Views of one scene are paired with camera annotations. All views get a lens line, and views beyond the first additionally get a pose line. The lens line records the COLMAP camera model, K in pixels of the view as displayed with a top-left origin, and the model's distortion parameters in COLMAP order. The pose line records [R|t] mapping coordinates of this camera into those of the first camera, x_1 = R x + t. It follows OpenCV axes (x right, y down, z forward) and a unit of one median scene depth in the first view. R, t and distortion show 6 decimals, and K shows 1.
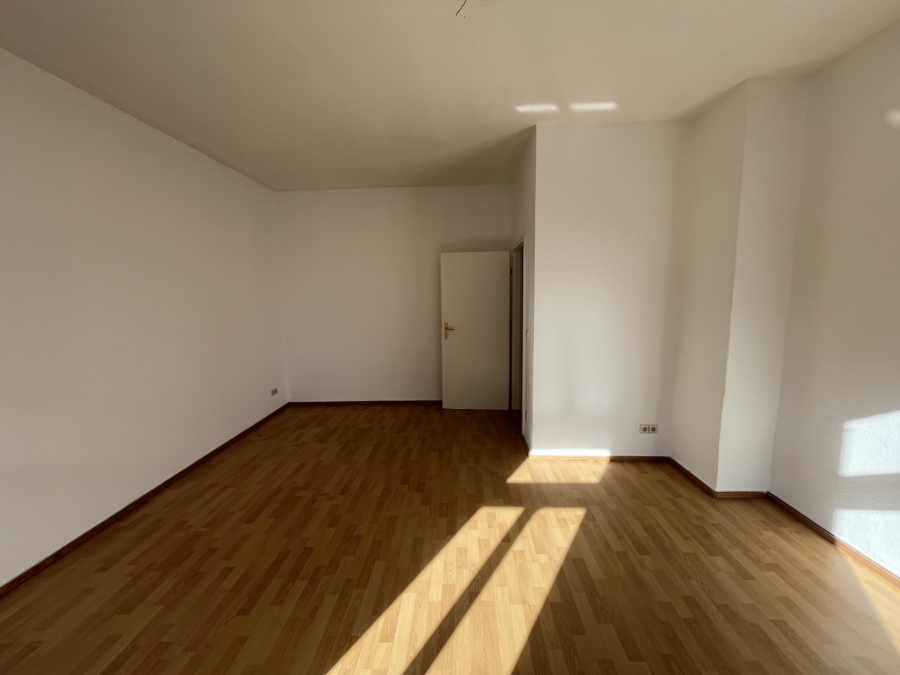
lens RADIAL K [[362.8, 0, 450.1], [0, 362.8, 337.1], [0, 0, 1]] dist [-0.000944, 0.000821]
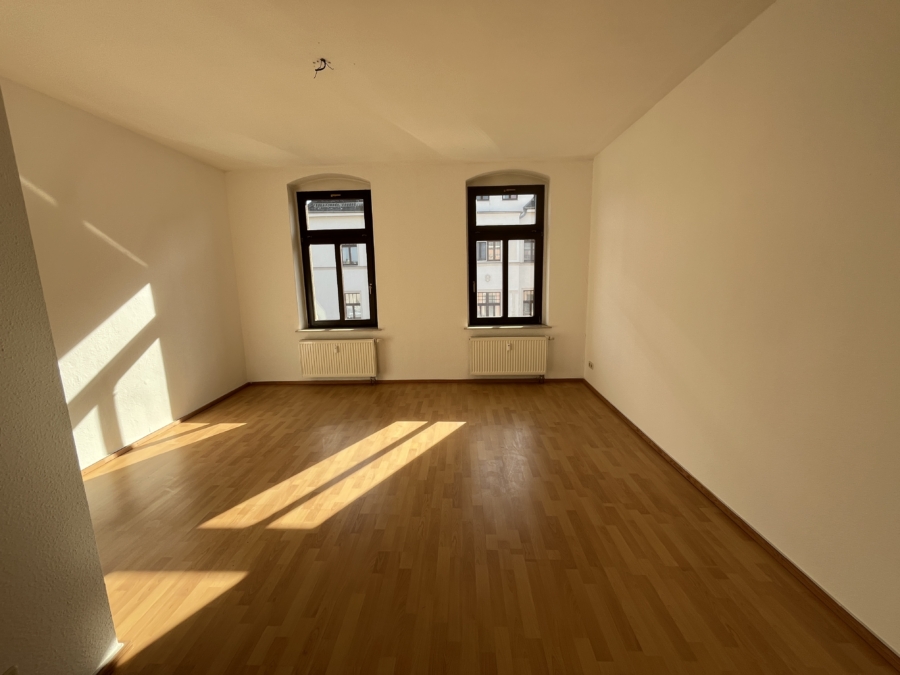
lens RADIAL K [[362.8, 0, 446.8], [0, 362.8, 336.4], [0, 0, 1]] dist [-0.000944, 0.000821]
pose [[-0.999254, 0.037694, 0.008435, -0.265985], [0.038509, 0.955268, 0.293223, -0.212495], [0.002995, 0.293329, -0.956007, 1.803323]]
